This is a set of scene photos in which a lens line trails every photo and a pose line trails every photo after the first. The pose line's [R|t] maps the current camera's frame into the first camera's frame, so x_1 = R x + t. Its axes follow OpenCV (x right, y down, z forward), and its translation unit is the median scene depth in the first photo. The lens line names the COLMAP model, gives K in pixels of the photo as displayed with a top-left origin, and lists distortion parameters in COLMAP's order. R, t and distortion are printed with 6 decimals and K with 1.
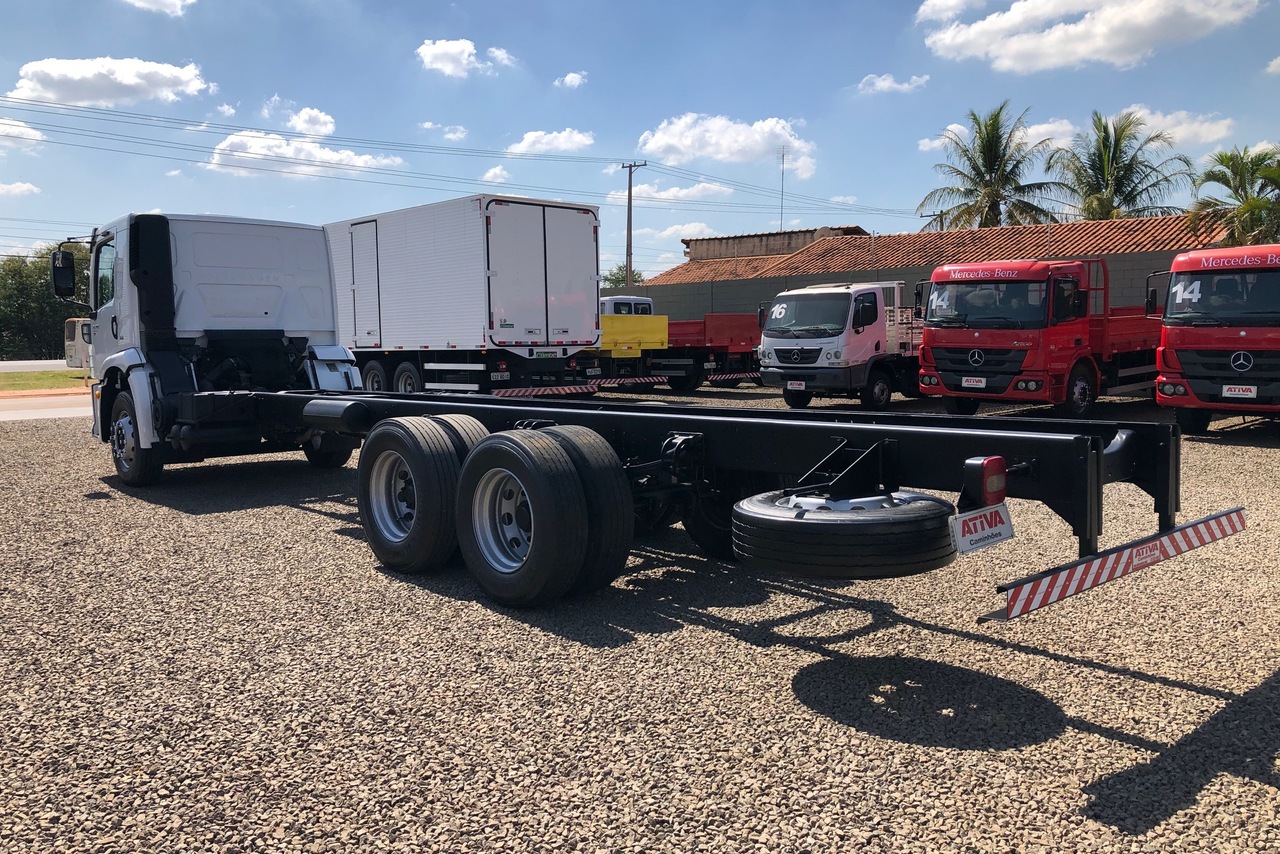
lens RADIAL K [[1038.6, 0, 640.0], [0, 1038.6, 427.0], [0, 0, 1]] dist [0.002961, 0.001329]
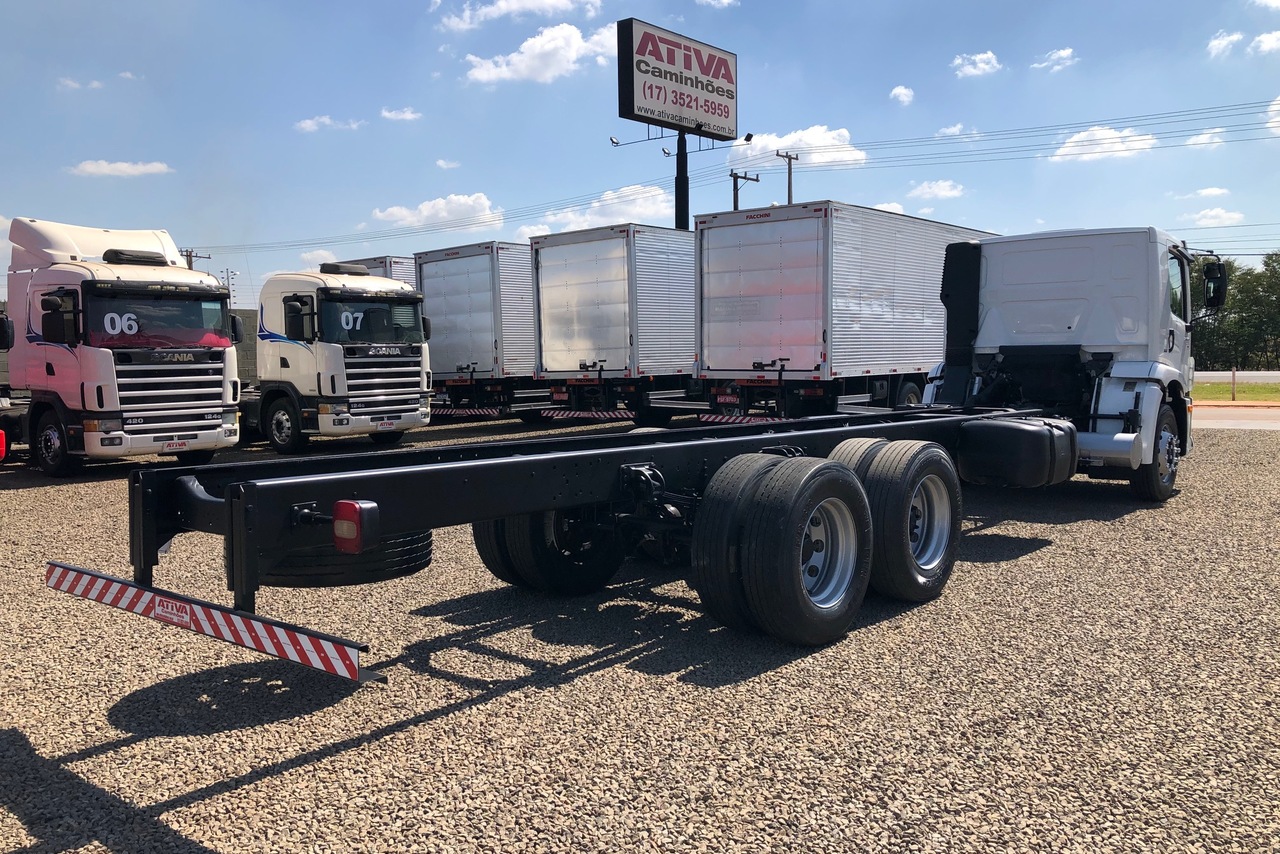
lens RADIAL K [[1038.6, 0, 640.0], [0, 1038.6, 427.0], [0, 0, 1]] dist [0.002961, 0.001329]
pose [[0.104485, 0.061768, -0.992606, 1.186702], [-0.064871, 0.996367, 0.055173, -0.096352], [0.992408, 0.058627, 0.108113, 1.081346]]
